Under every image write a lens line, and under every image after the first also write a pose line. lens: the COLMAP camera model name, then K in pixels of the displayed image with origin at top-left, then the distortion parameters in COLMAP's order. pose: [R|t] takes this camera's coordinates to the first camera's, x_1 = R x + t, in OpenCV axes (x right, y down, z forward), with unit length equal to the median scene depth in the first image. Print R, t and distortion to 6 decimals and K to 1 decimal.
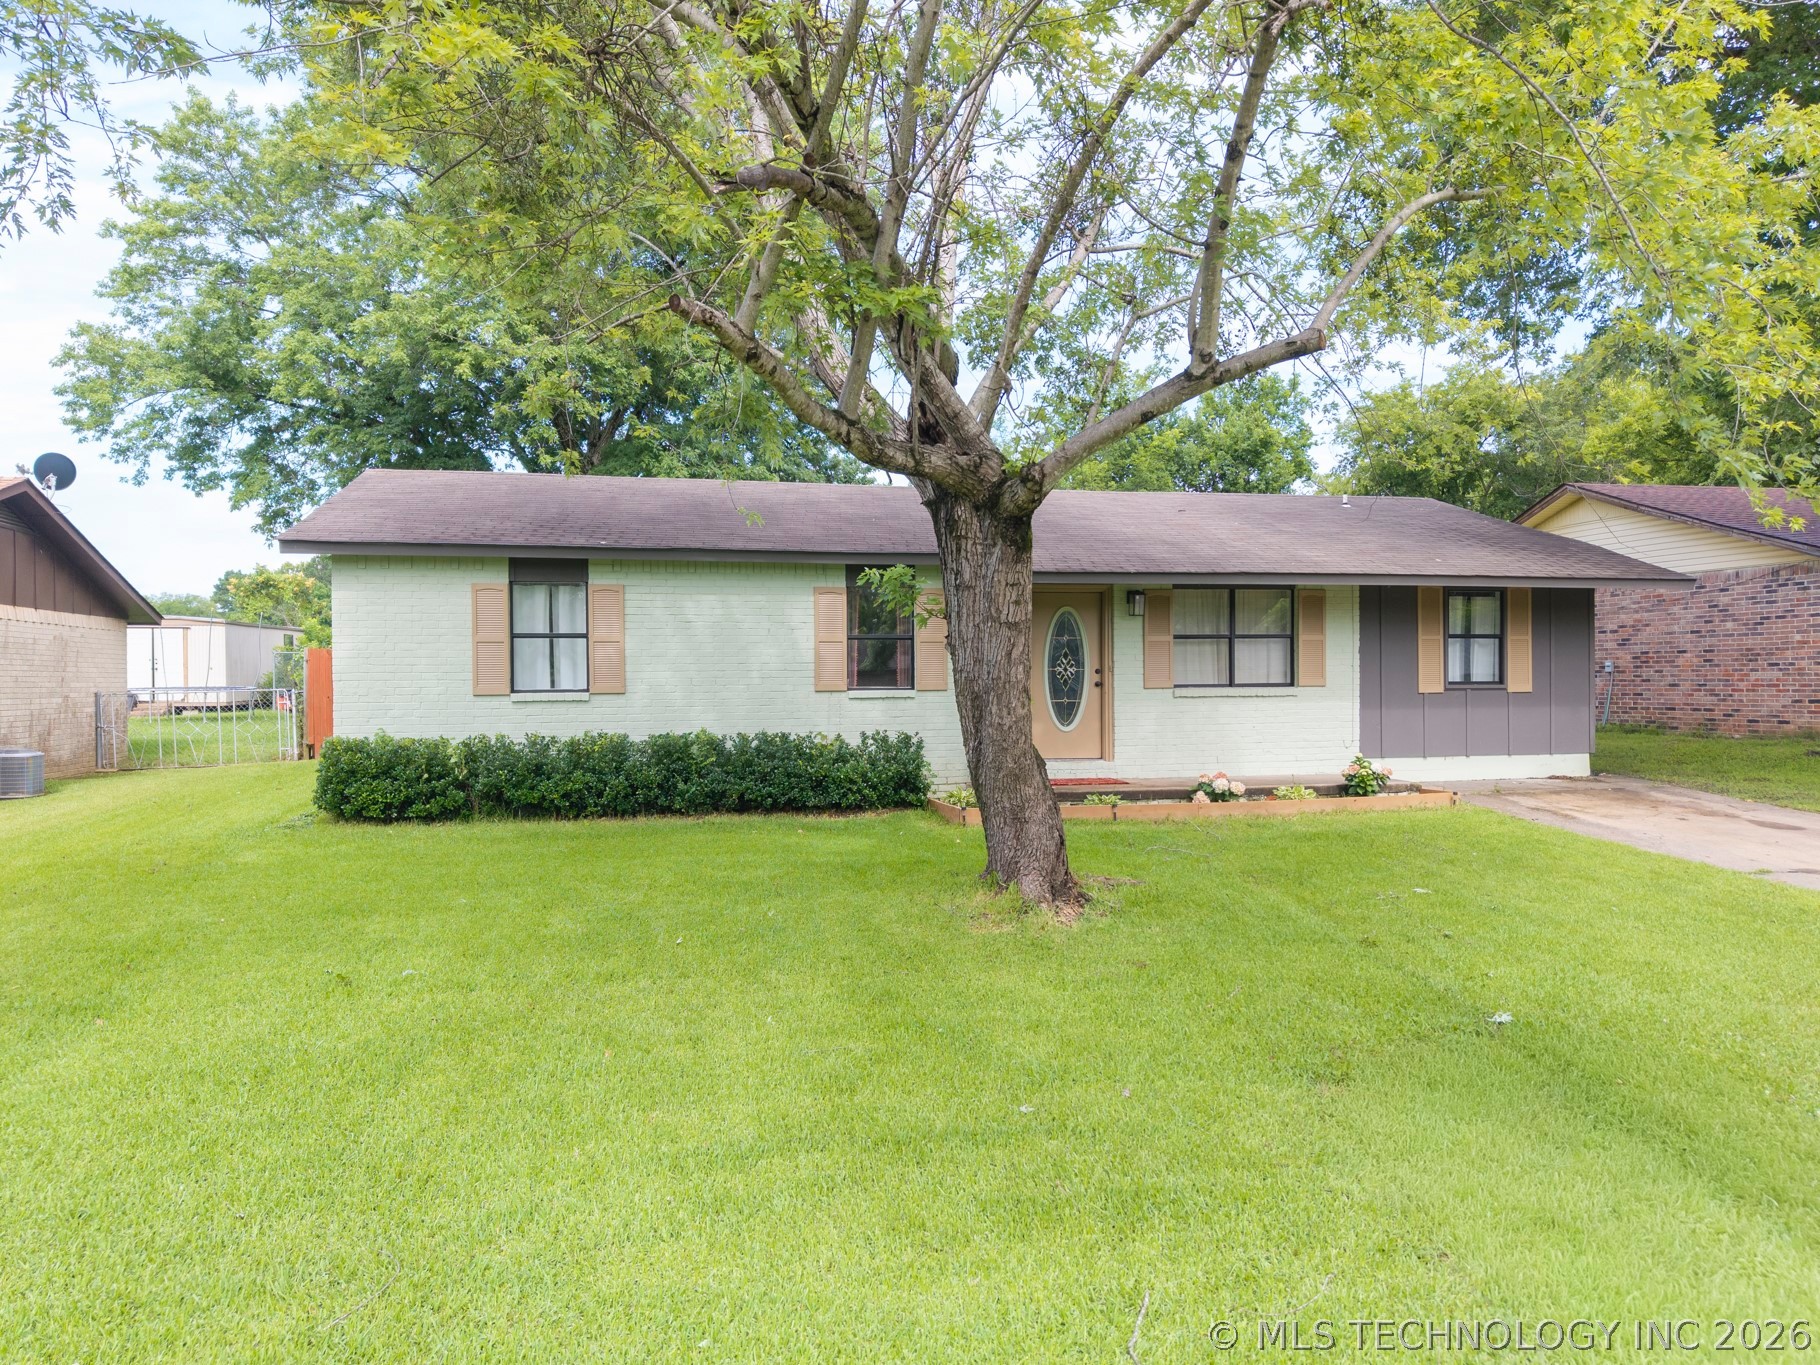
lens RADIAL K [[1224.7, 0, 910.0], [0, 1224.7, 682.5], [0, 0, 1]] dist [0.041629, -0.045739]
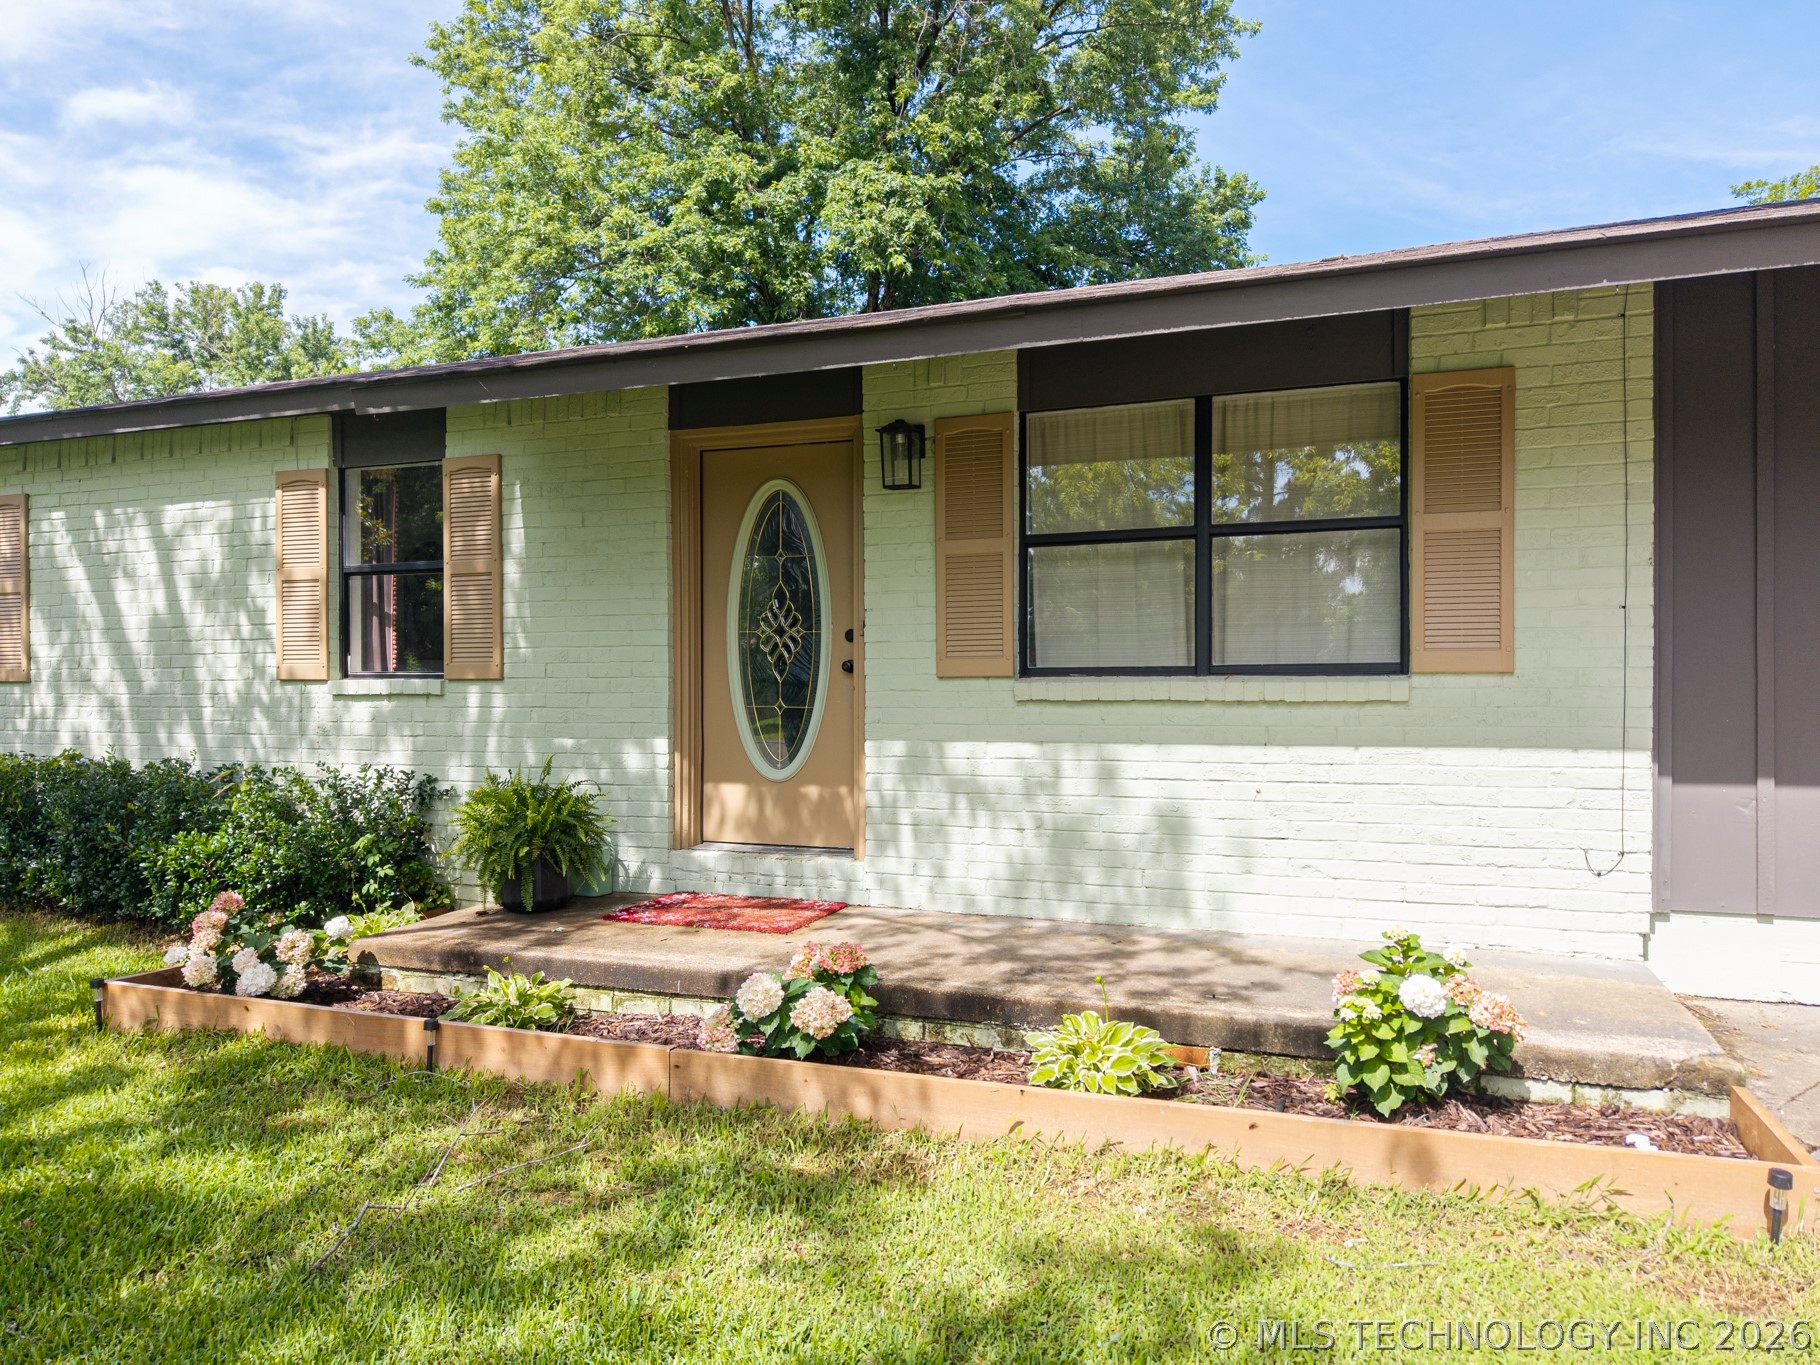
lens RADIAL K [[1228.0, 0, 913.5], [0, 1228.0, 695.5], [0, 0, 1]] dist [0.048338, -0.086024]
pose [[0.841288, 0.010529, -0.540485, 0.390268], [-0.002128, 0.999867, 0.016165, 0.004061], [0.540583, -0.012449, 0.841198, 0.672620]]
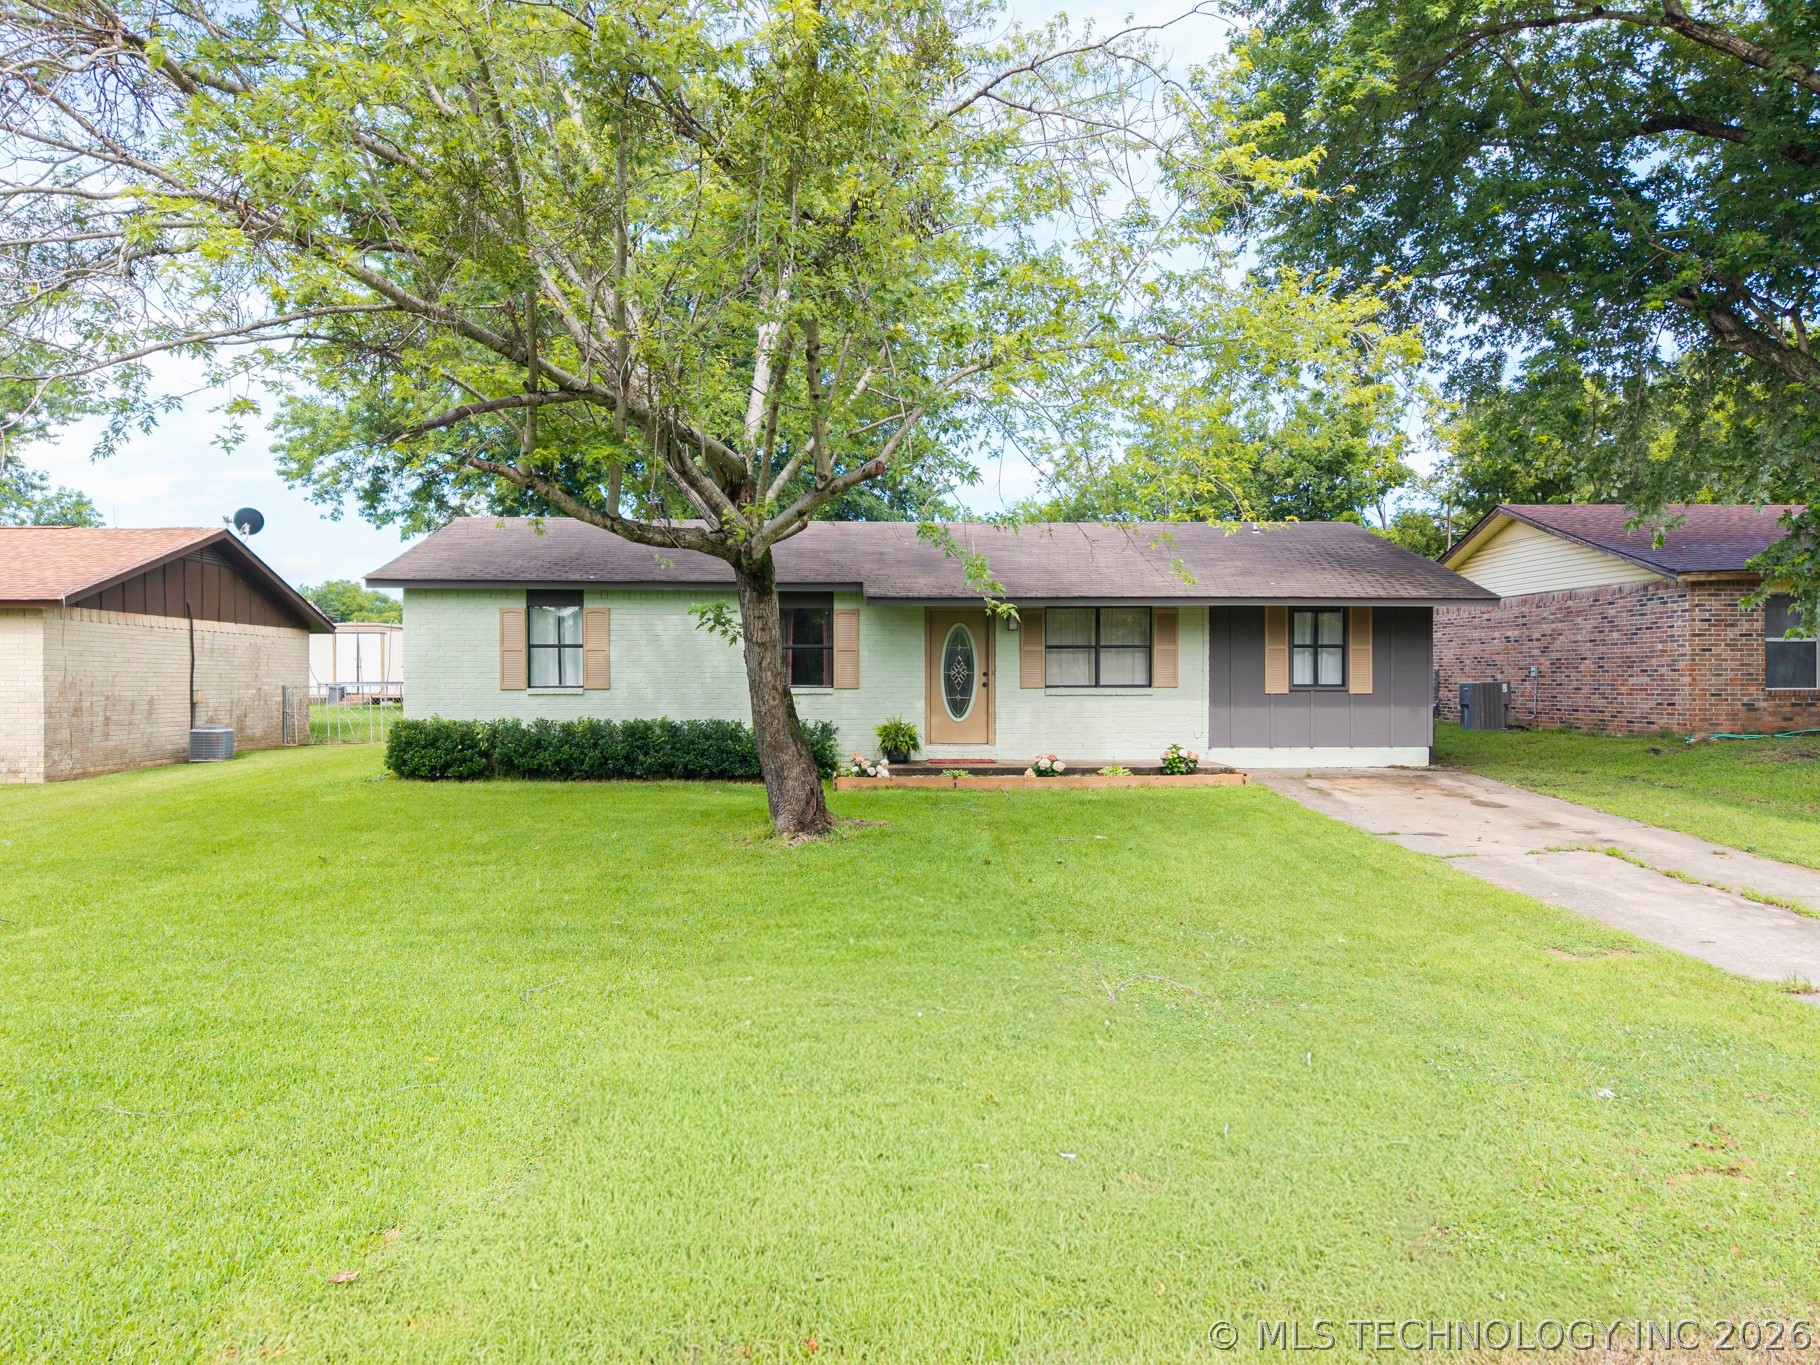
lens RADIAL K [[1212.2, 0, 910.0], [0, 1212.2, 682.5], [0, 0, 1]] dist [0.040435, -0.042443]
pose [[0.986946, 0.006346, -0.160924, 0.277401], [-0.006204, 0.999980, 0.001384, -0.001957], [0.160929, -0.000368, 0.986966, -0.234121]]
